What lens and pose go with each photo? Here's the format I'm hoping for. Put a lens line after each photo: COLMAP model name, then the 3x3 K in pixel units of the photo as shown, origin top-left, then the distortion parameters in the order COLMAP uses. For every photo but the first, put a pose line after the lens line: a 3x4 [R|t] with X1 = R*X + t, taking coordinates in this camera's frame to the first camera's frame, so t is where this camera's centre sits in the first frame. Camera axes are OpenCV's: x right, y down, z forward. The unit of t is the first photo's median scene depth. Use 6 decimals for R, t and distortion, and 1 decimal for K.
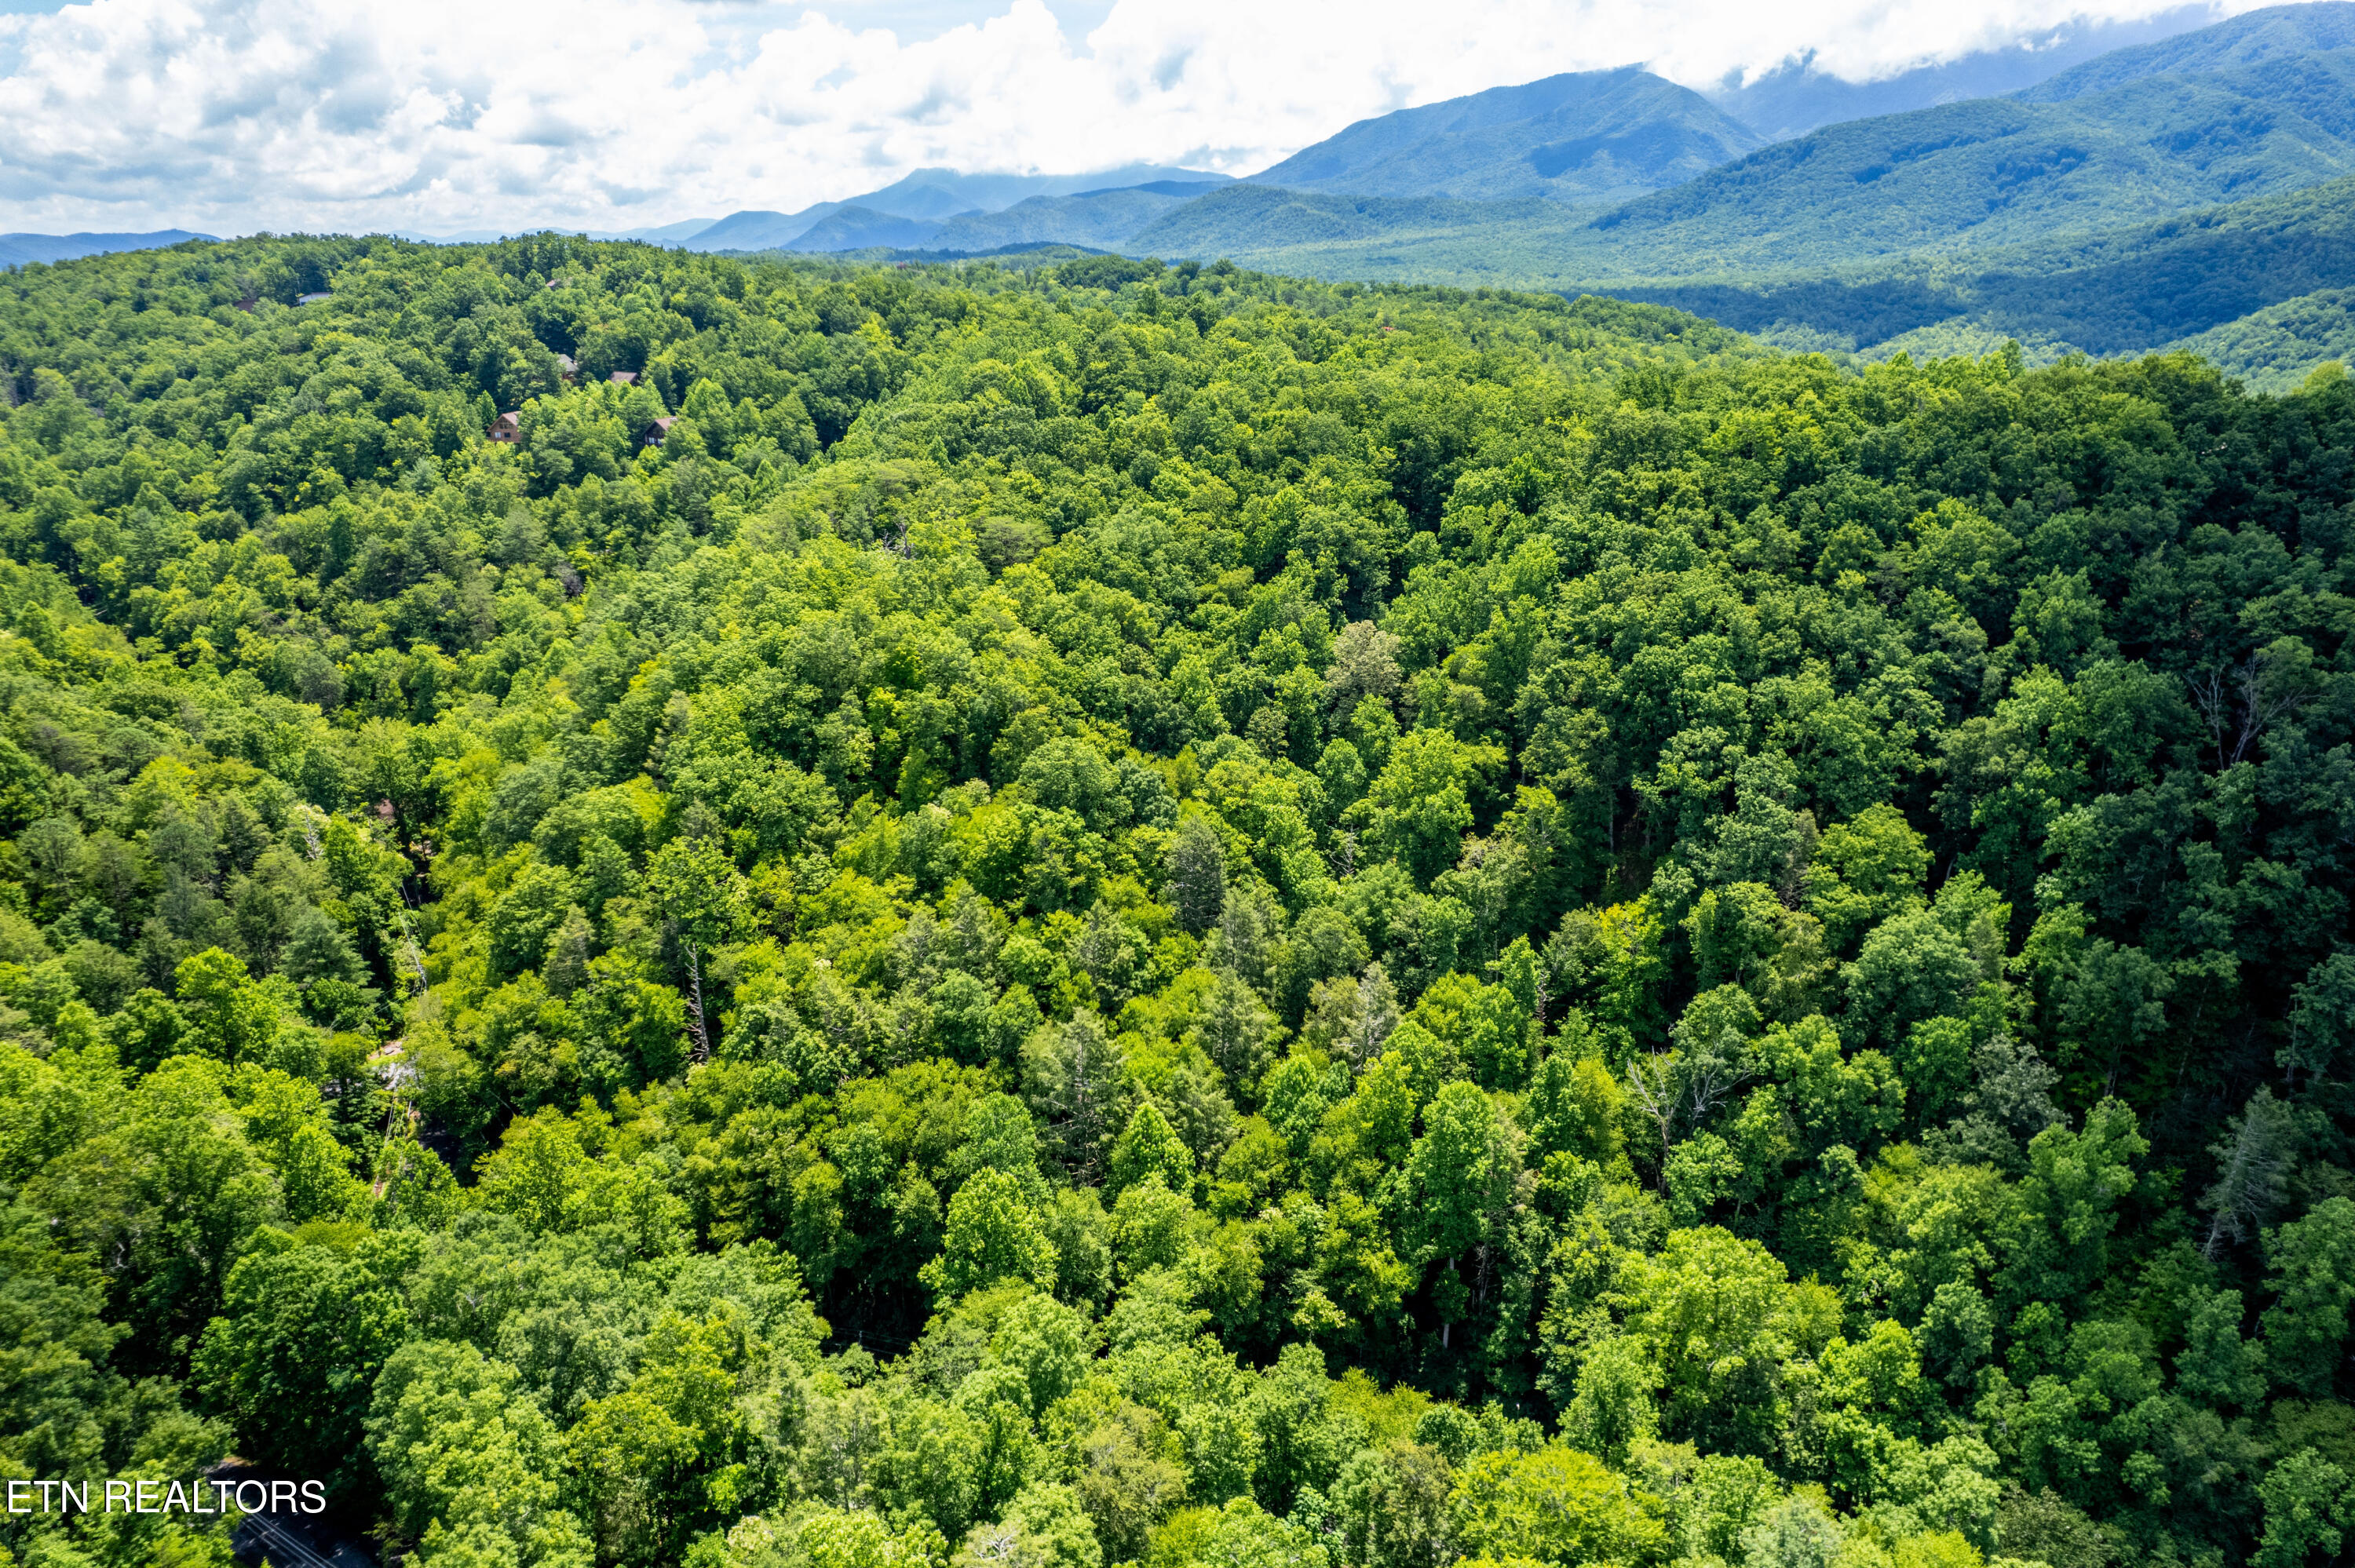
lens RADIAL K [[1519.8, 0, 1177.5], [0, 1519.8, 784.0], [0, 0, 1]] dist [-0.083143, 0.078850]
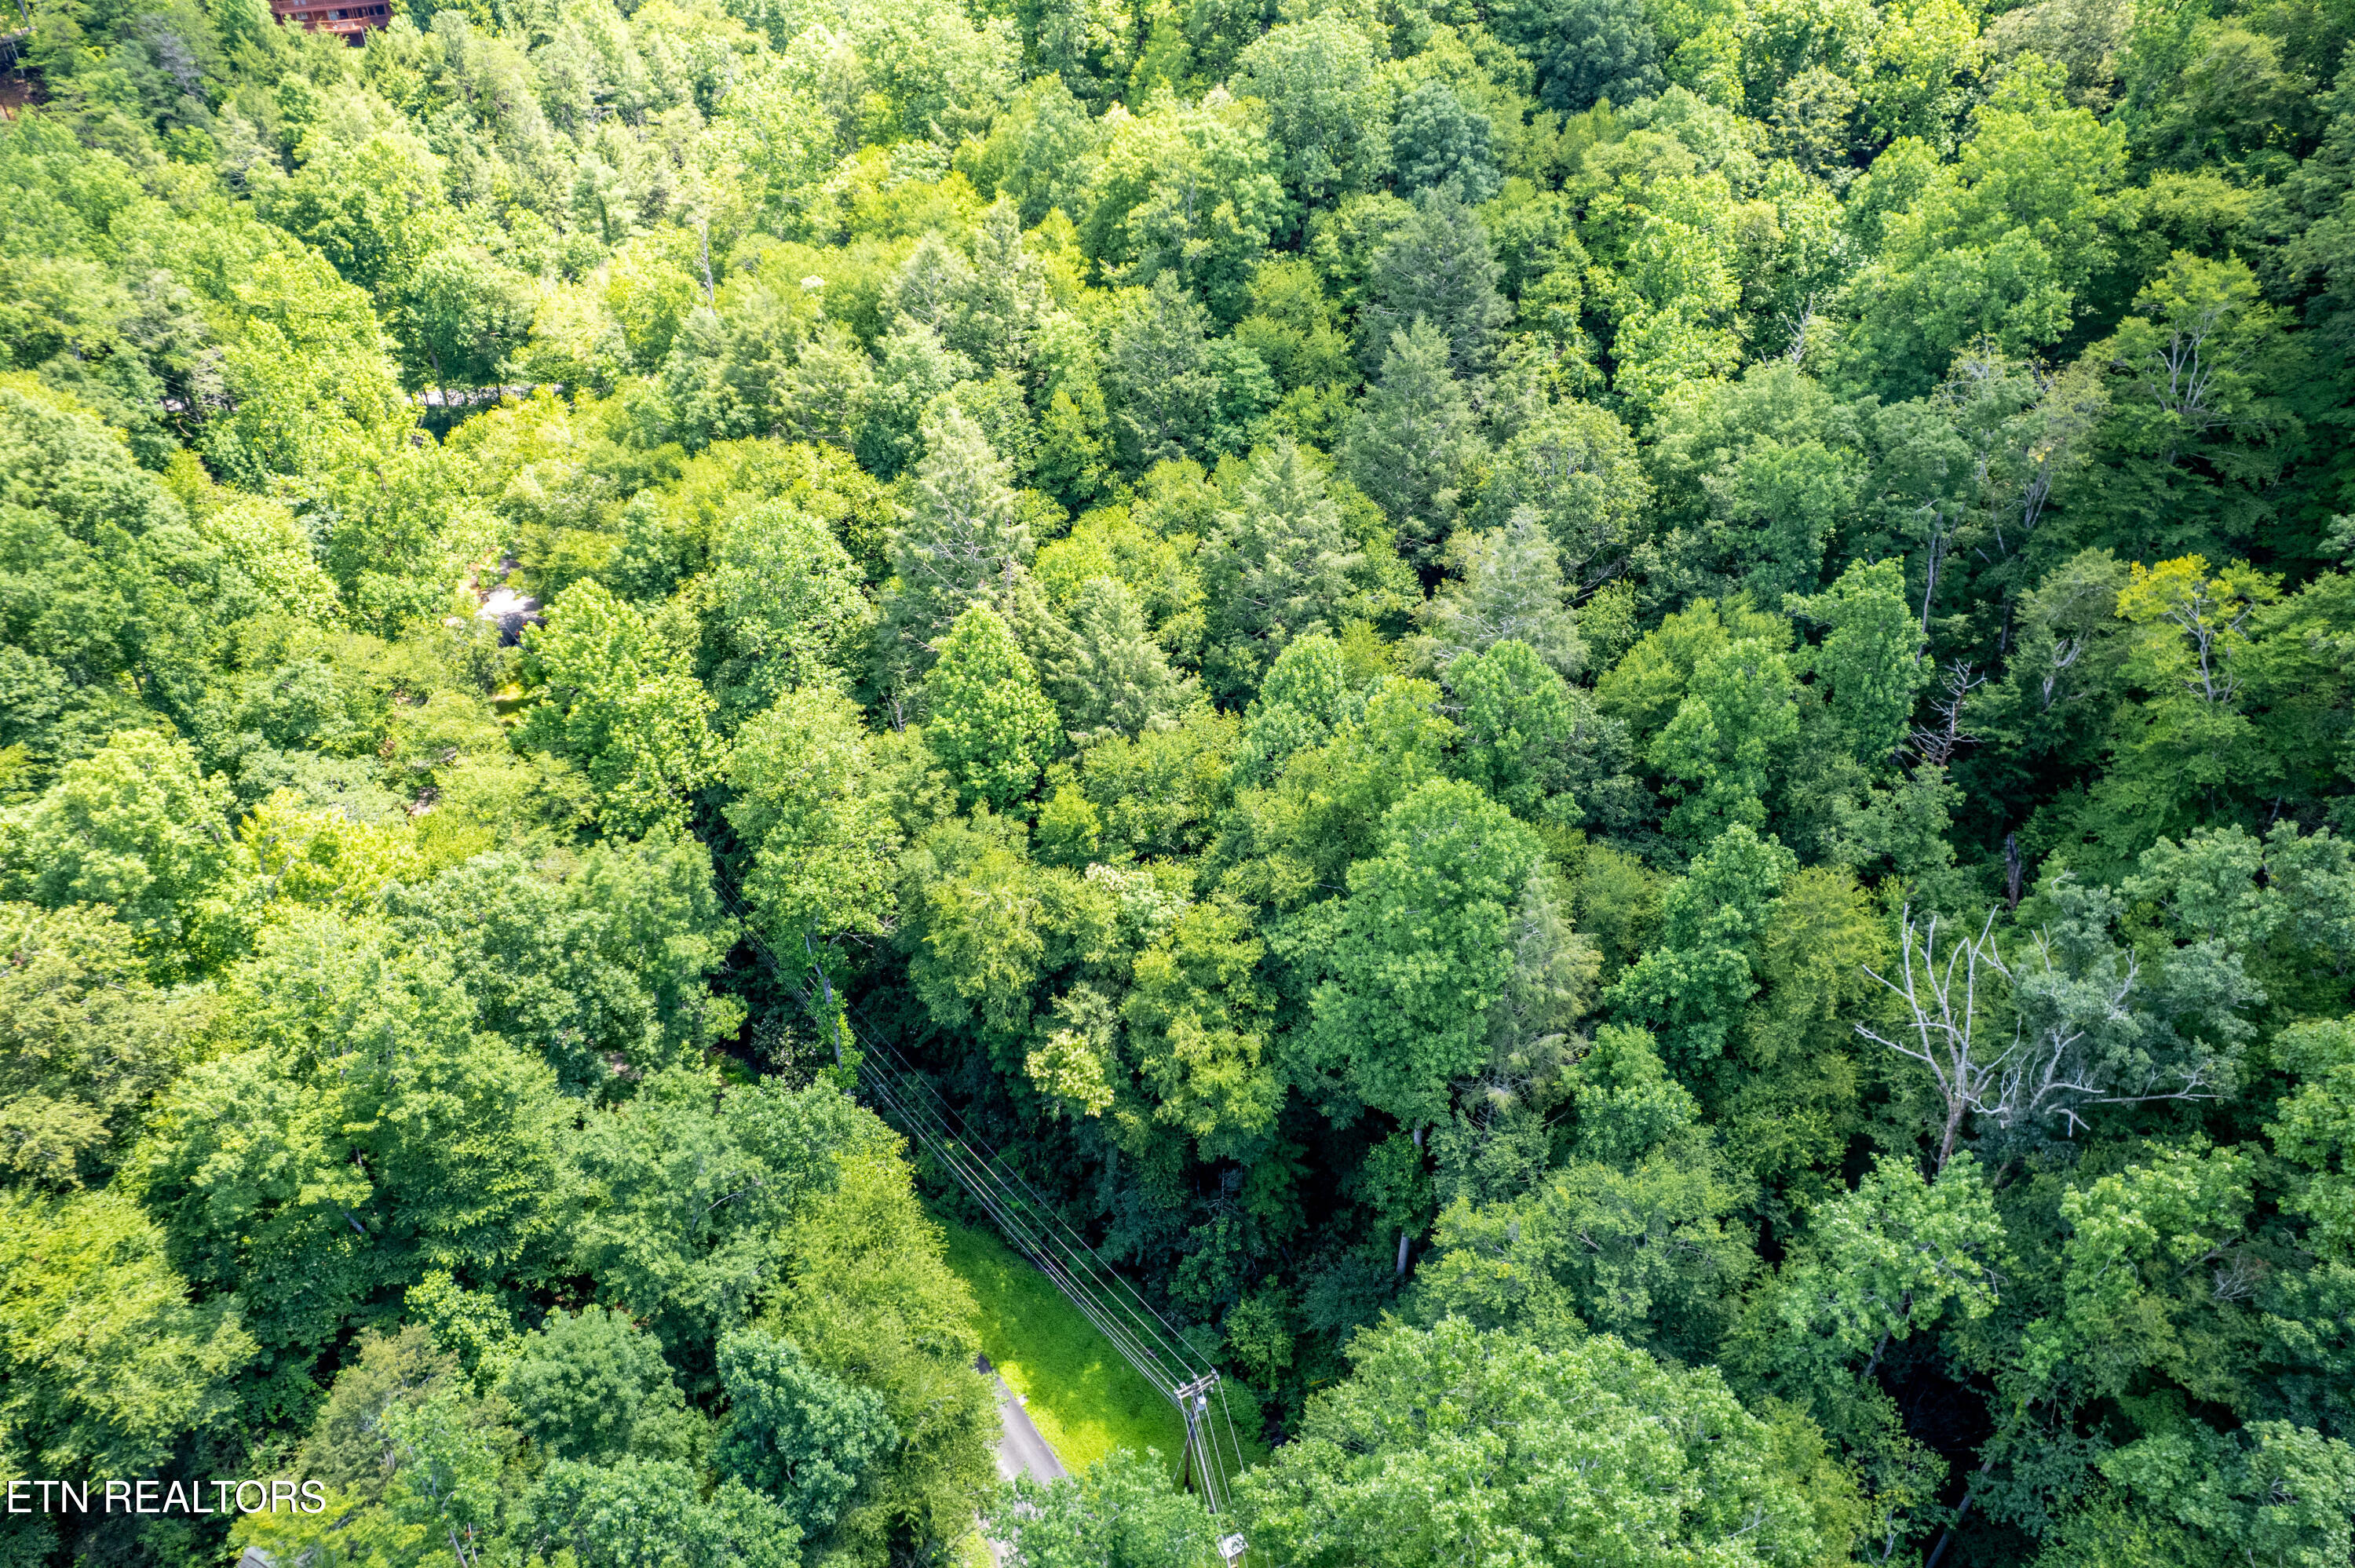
lens RADIAL K [[1503.2, 0, 1181.8], [0, 1503.2, 808.2], [0, 0, 1]] dist [-0.054251, 0.036192]
pose [[0.745316, 0.387059, -0.542853, 0.284884], [-0.220157, 0.911433, 0.347592, 0.056025], [0.629313, -0.139553, 0.764520, 0.481461]]
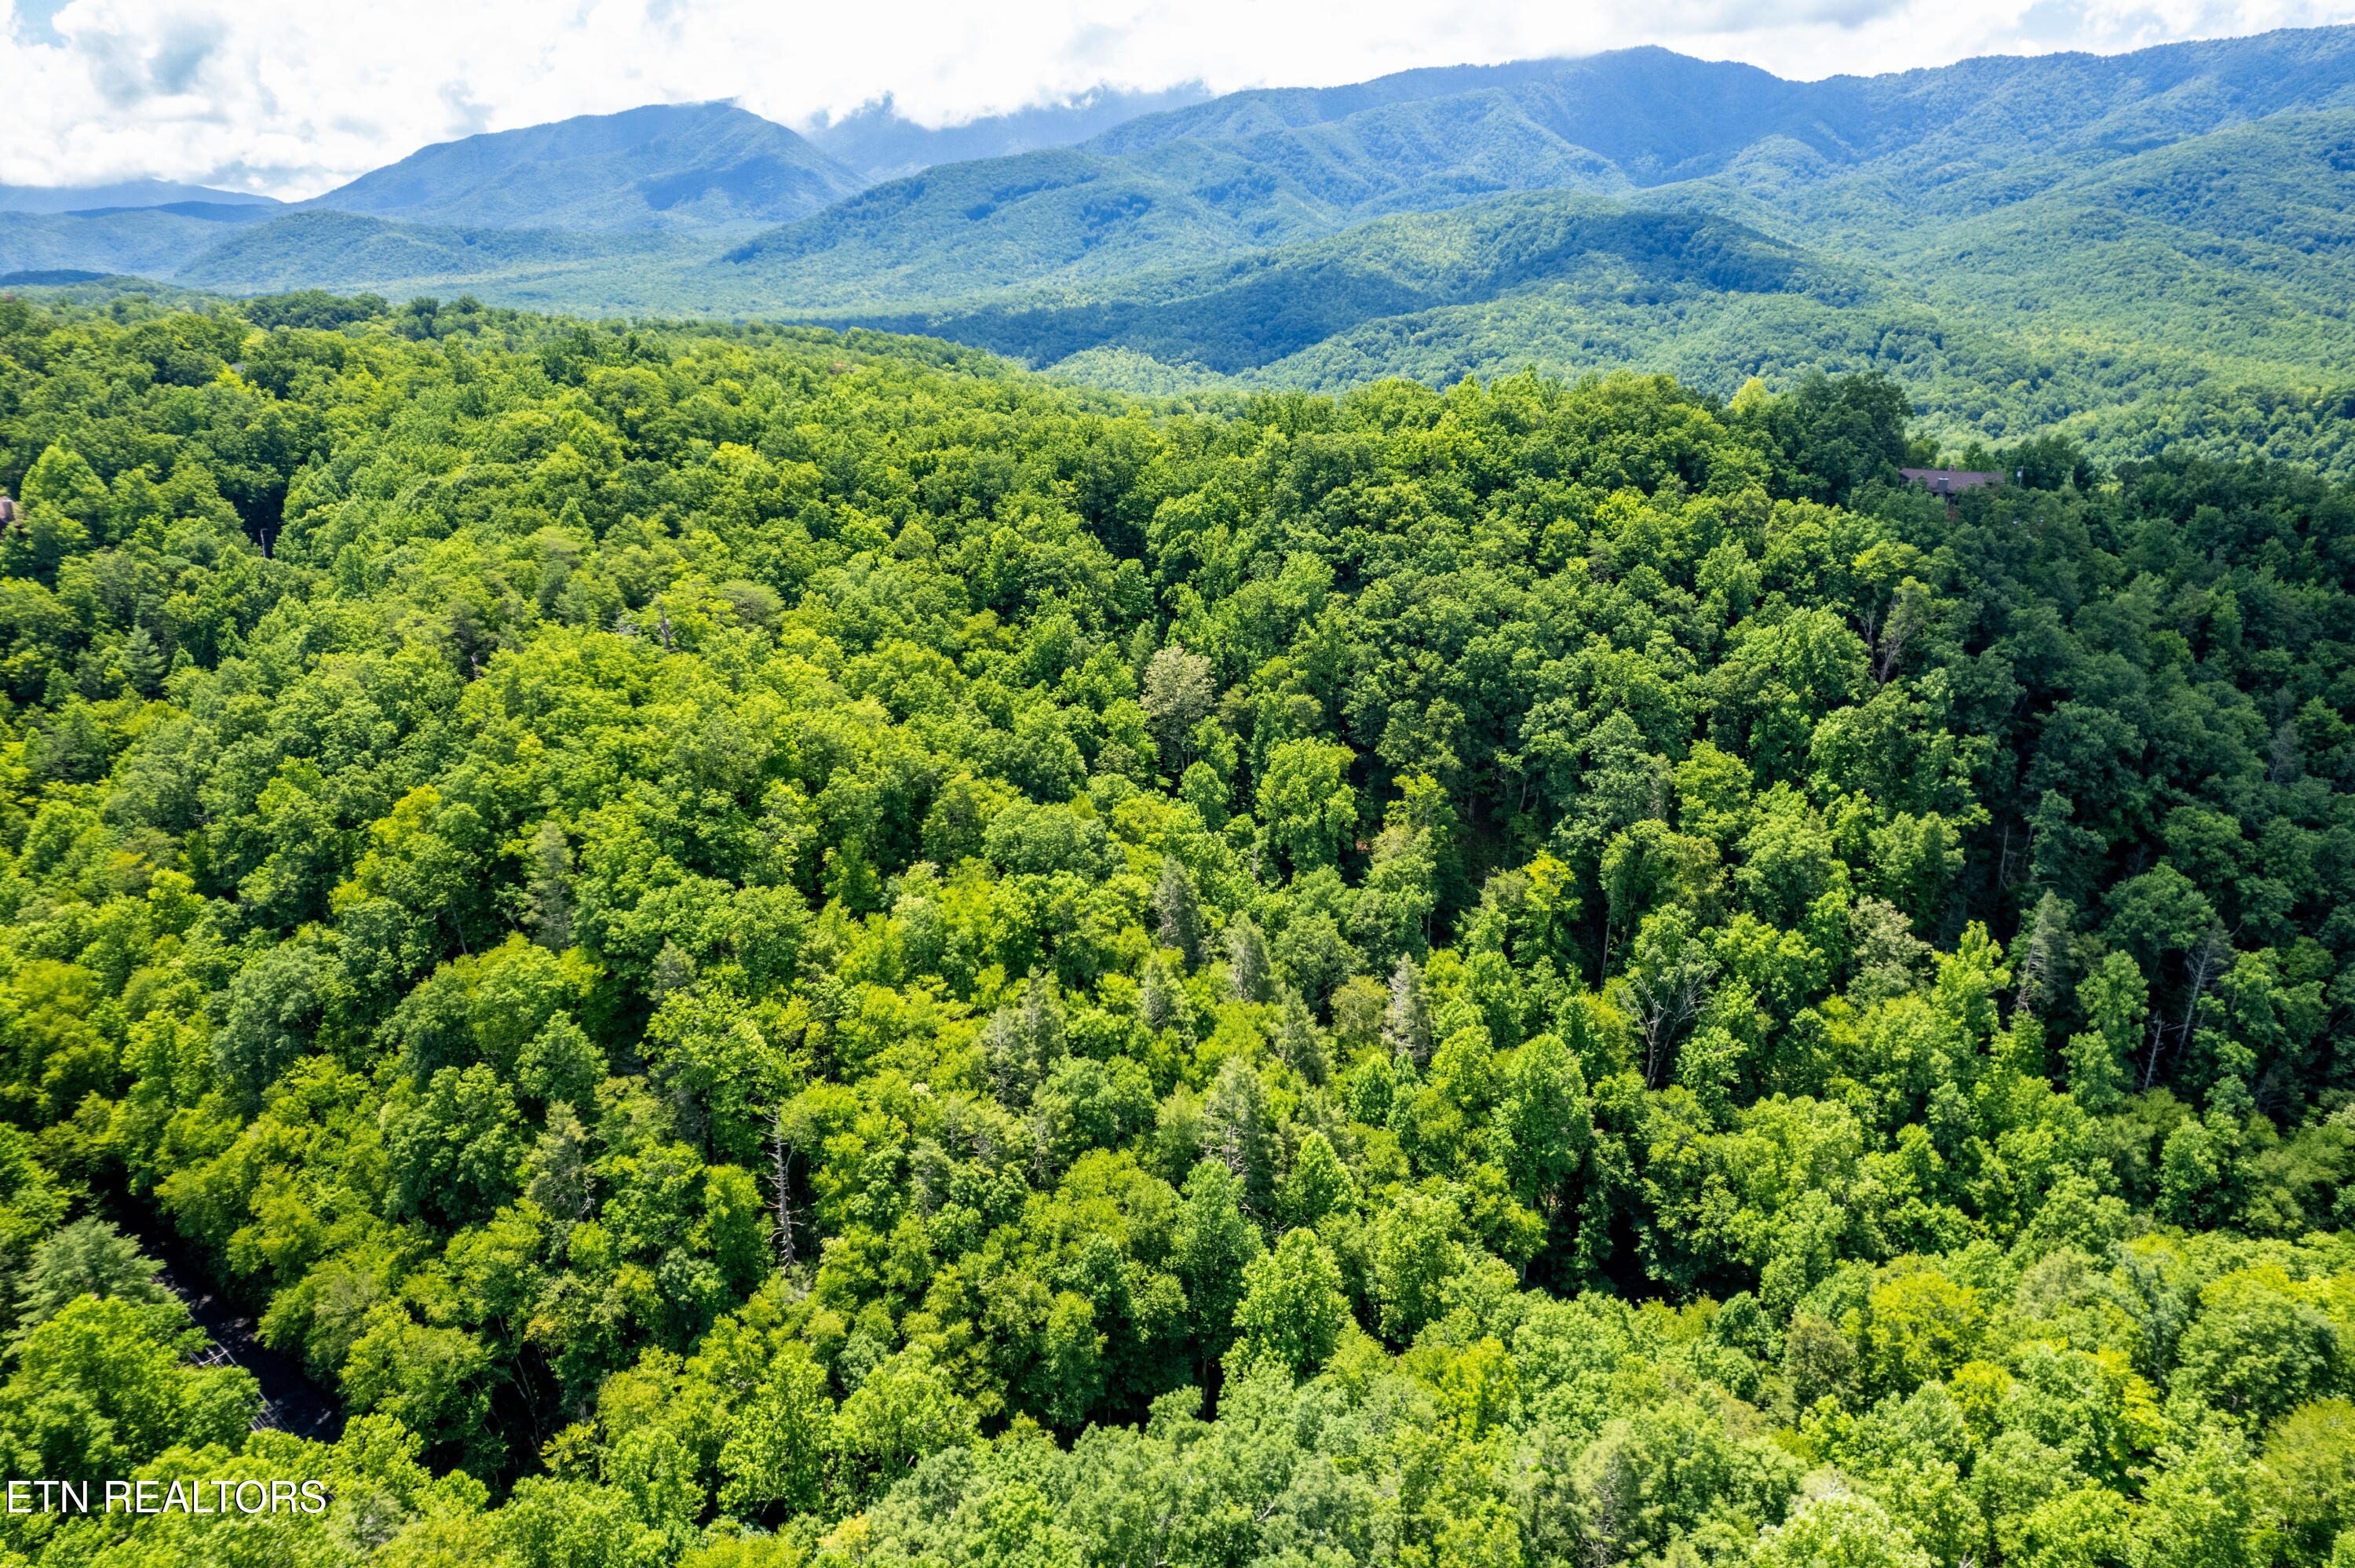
lens RADIAL K [[1519.8, 0, 1177.5], [0, 1519.8, 784.0], [0, 0, 1]] dist [-0.083143, 0.078850]
pose [[0.847731, -0.156061, 0.506950, -0.448208], [0.165810, 0.985810, 0.026203, -0.046795], [-0.503845, 0.061844, 0.861577, 0.127316]]
